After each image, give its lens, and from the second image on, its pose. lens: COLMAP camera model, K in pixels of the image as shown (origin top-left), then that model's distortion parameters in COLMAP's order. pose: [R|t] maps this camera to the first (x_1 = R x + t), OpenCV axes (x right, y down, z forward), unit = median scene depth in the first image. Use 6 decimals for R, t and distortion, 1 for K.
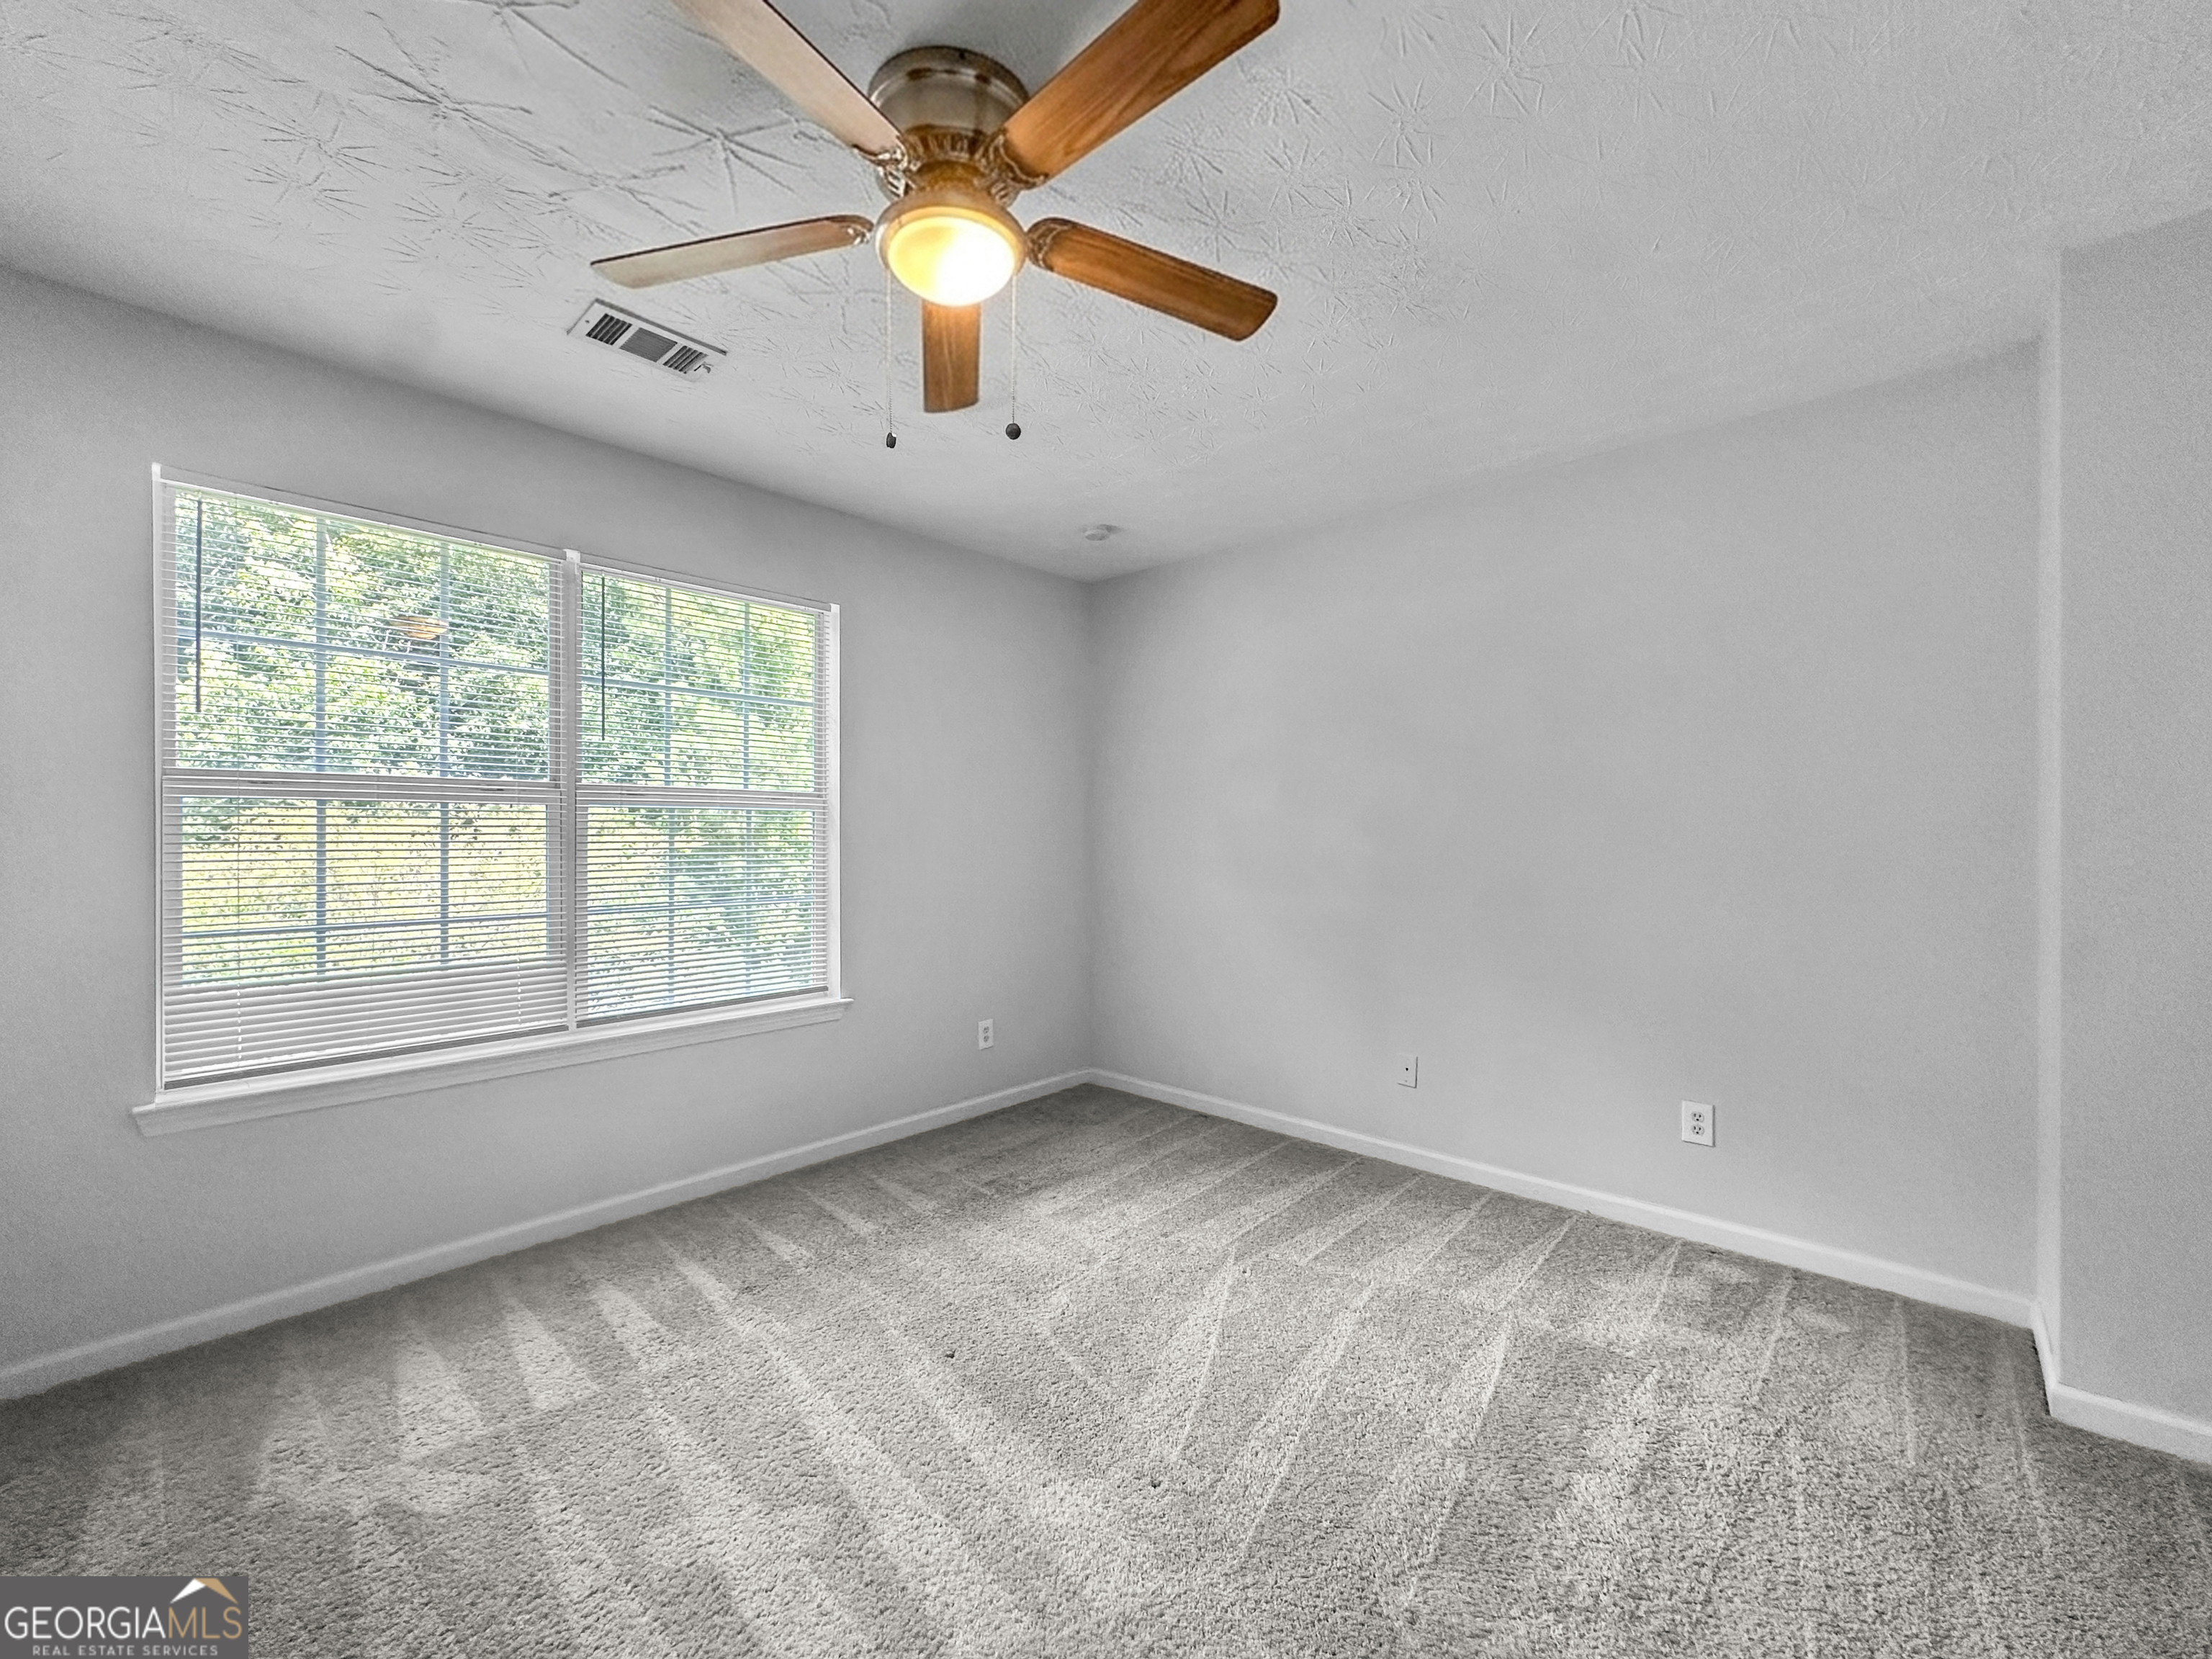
lens RADIAL K [[901.6, 0, 1111.0], [0, 901.6, 832.7], [0, 0, 1]] dist [0.006799, -0.000324]
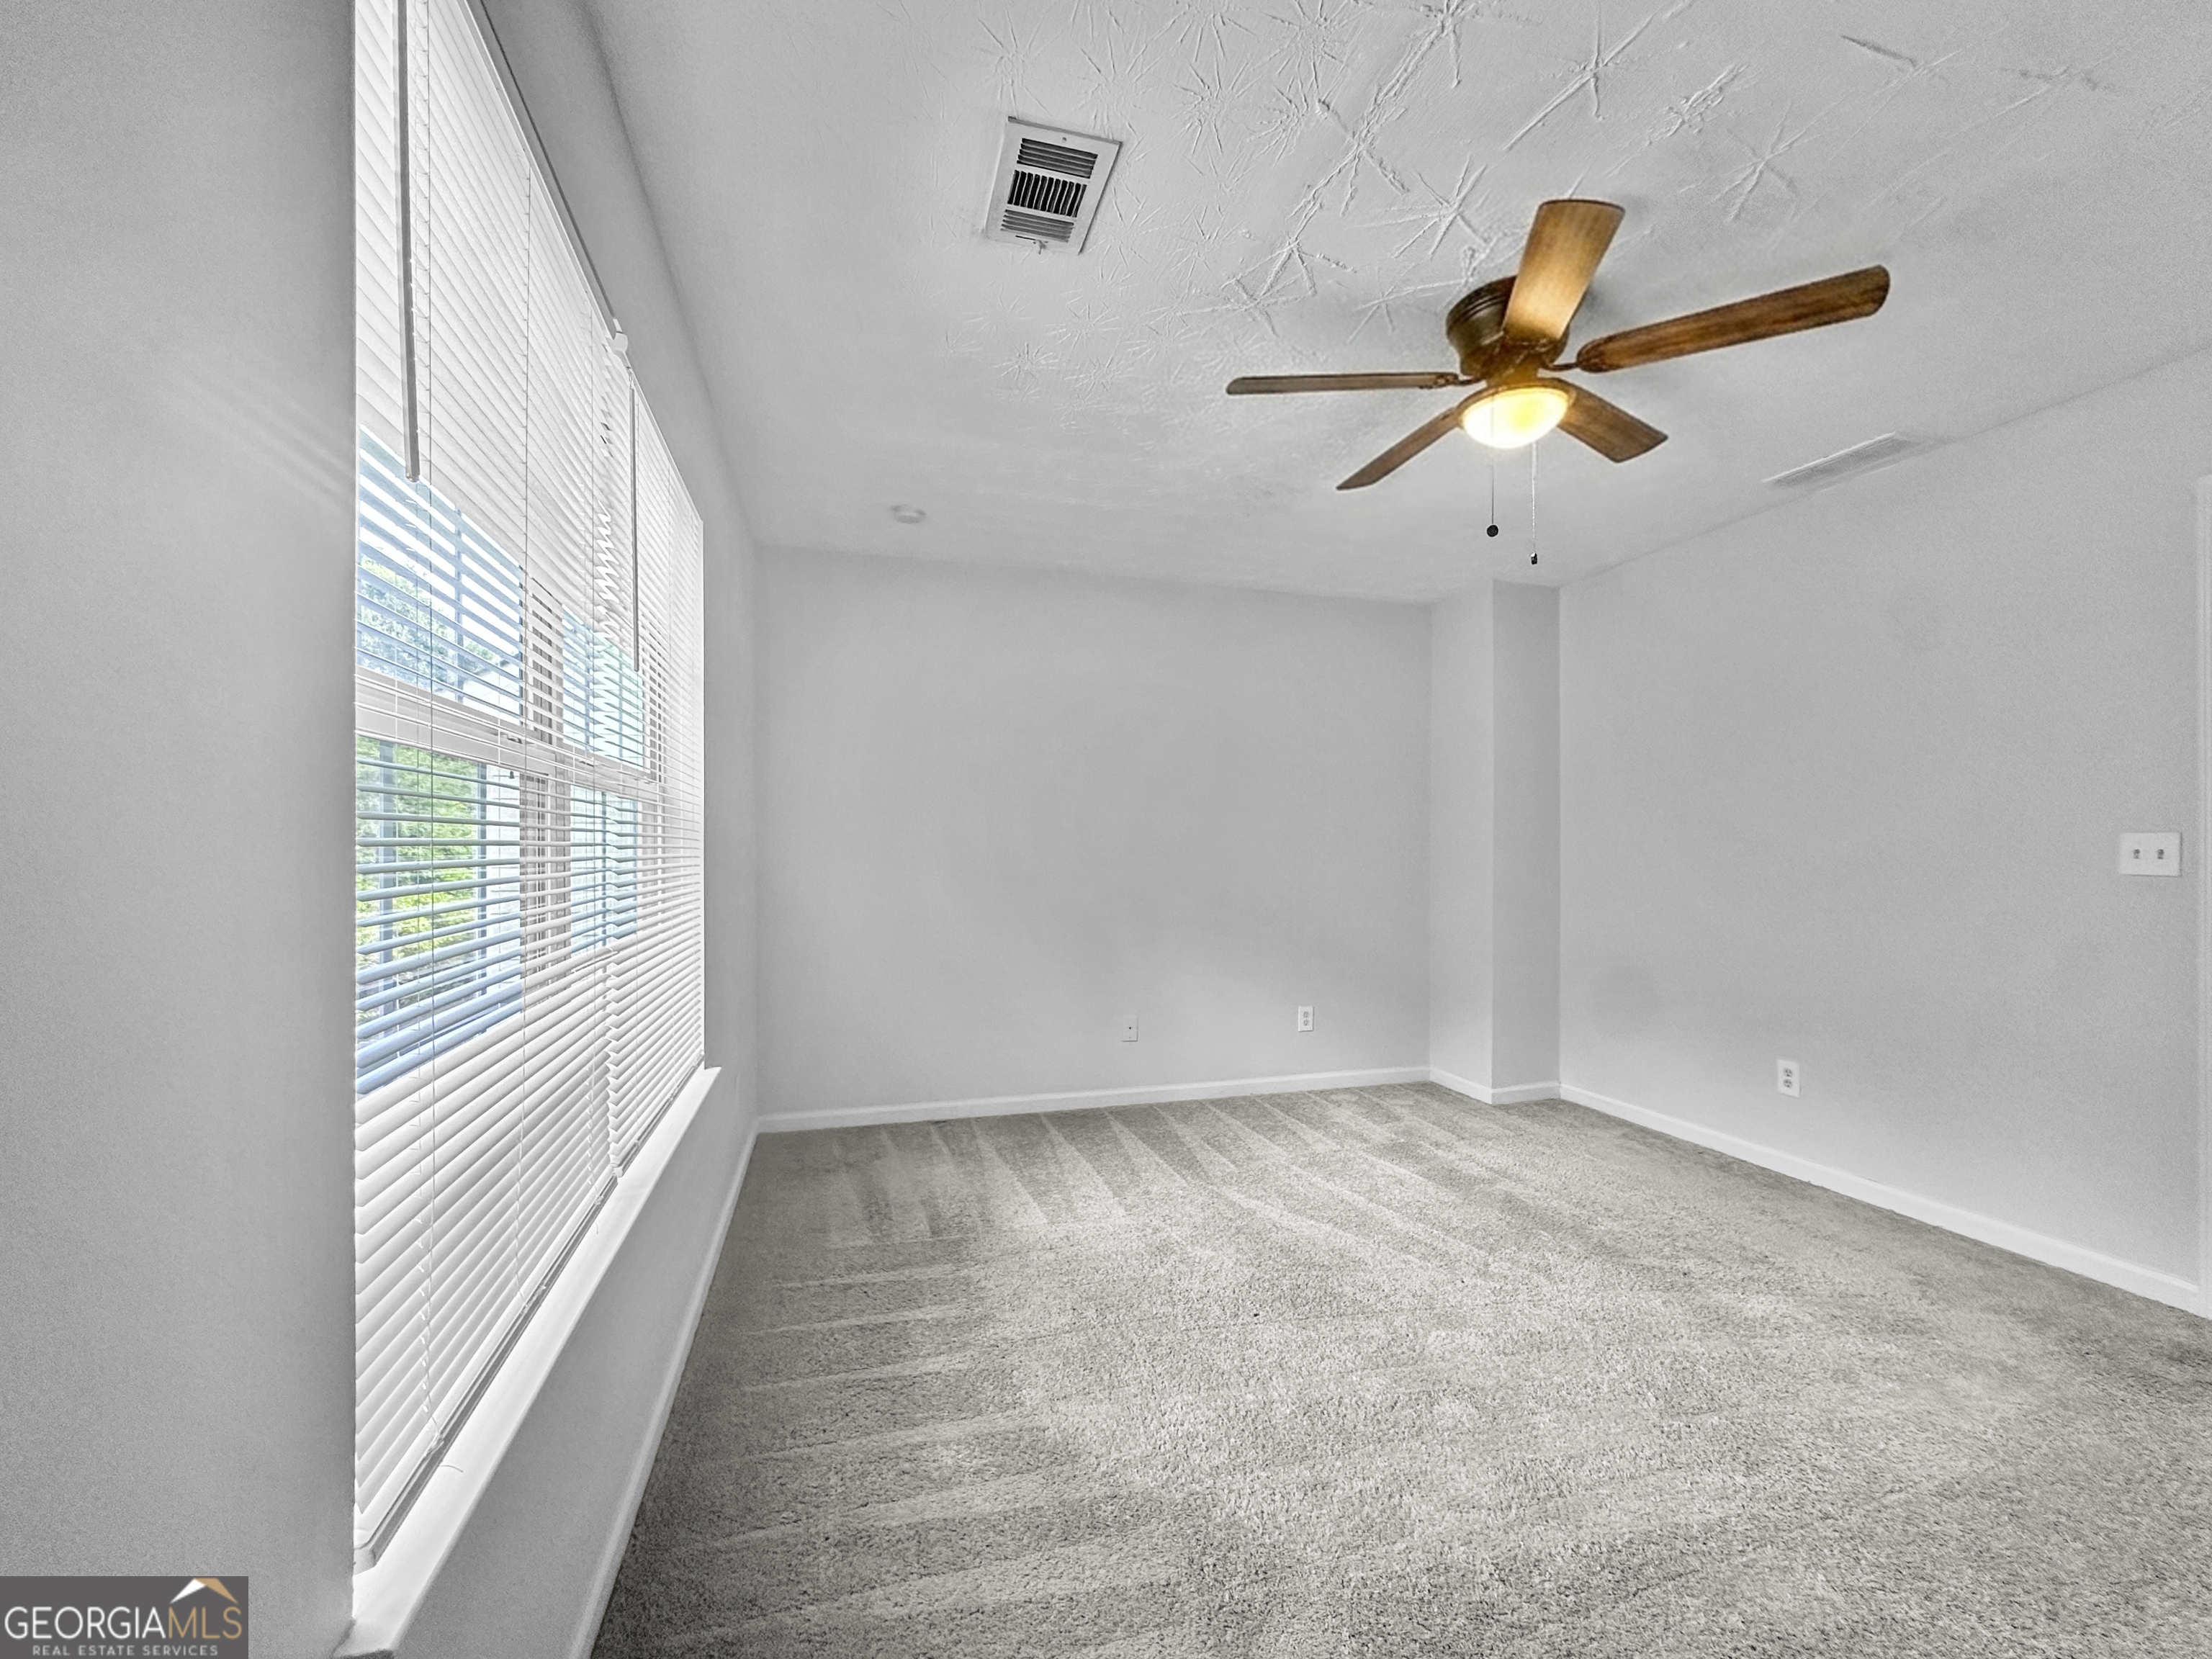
lens RADIAL K [[901.6, 0, 1119.6], [0, 901.6, 839.5], [0, 0, 1]] dist [0.006799, -0.000324]
pose [[0.511064, 0.009326, 0.859492, -0.935062], [-0.006396, 0.999955, -0.007047, 0.010713], [-0.859519, -0.001896, 0.511101, 0.456059]]
